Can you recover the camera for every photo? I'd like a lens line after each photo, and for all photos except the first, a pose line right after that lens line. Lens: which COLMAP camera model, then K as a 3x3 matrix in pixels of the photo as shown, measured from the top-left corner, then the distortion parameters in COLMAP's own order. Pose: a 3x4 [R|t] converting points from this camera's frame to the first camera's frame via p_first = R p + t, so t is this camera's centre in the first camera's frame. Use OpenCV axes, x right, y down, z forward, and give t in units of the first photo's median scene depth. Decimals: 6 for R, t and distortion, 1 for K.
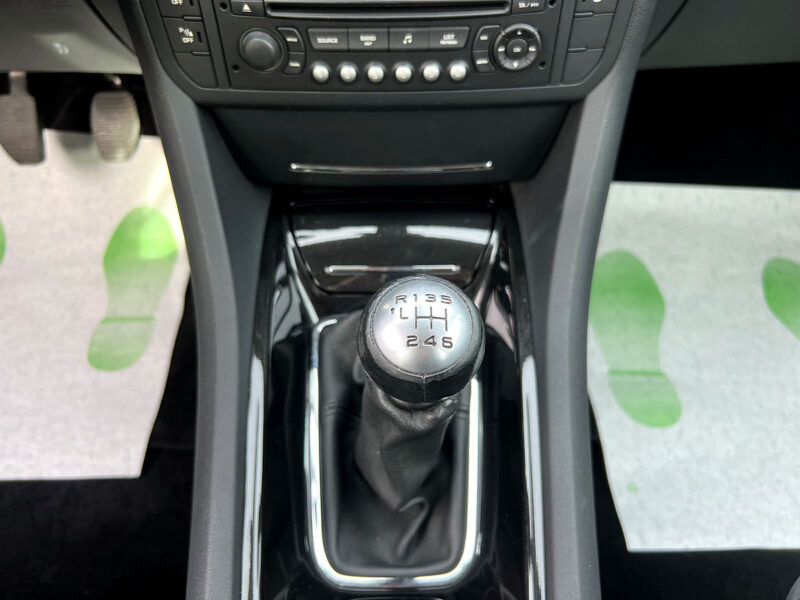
lens RADIAL K [[621.3, 0, 400.0], [0, 621.3, 300.0], [0, 0, 1]] dist [-0.015076, -0.001318]
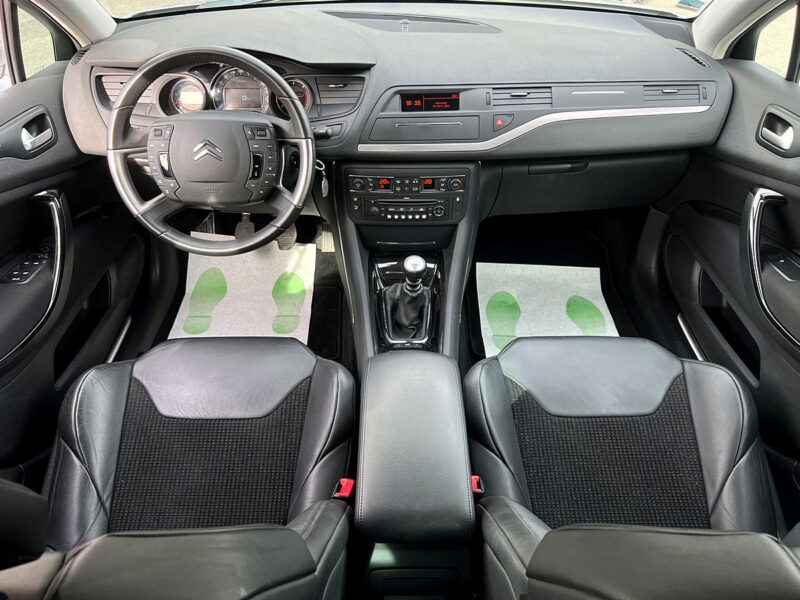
lens RADIAL K [[607.3, 0, 400.0], [0, 607.3, 300.0], [0, 0, 1]] dist [0.082454, -0.097171]
pose [[0.999931, 0.008860, 0.007735, -0.076965], [-0.007093, 0.978866, -0.204379, 0.851107], [-0.009382, 0.204310, 0.978861, -2.423566]]
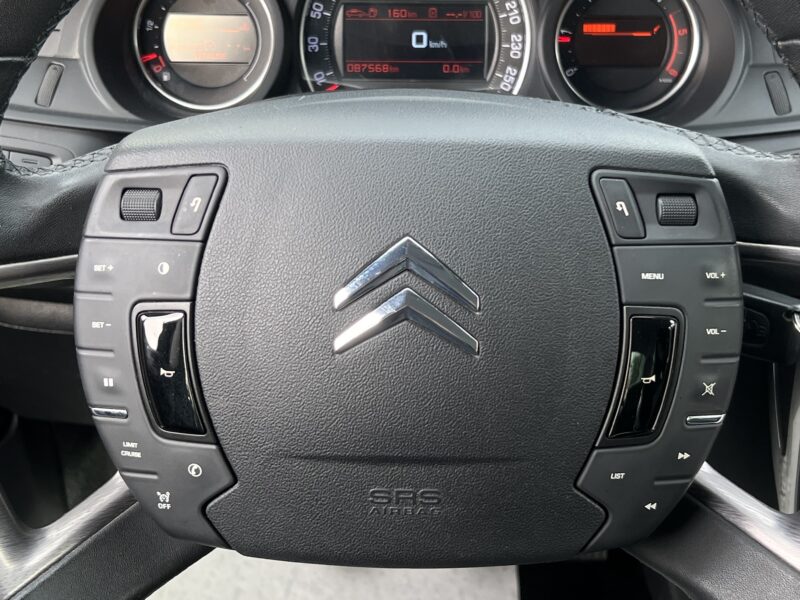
lens RADIAL K [[1296.6, 0, 400.0], [0, 1296.6, 300.0], [0, 0, 1]] dist [0.108016, -0.008305]
pose [[0.999372, 0.023284, -0.026724, -0.939622], [-0.030841, 0.942821, -0.331871, -0.041992], [0.017468, 0.332487, 0.942946, -0.810402]]
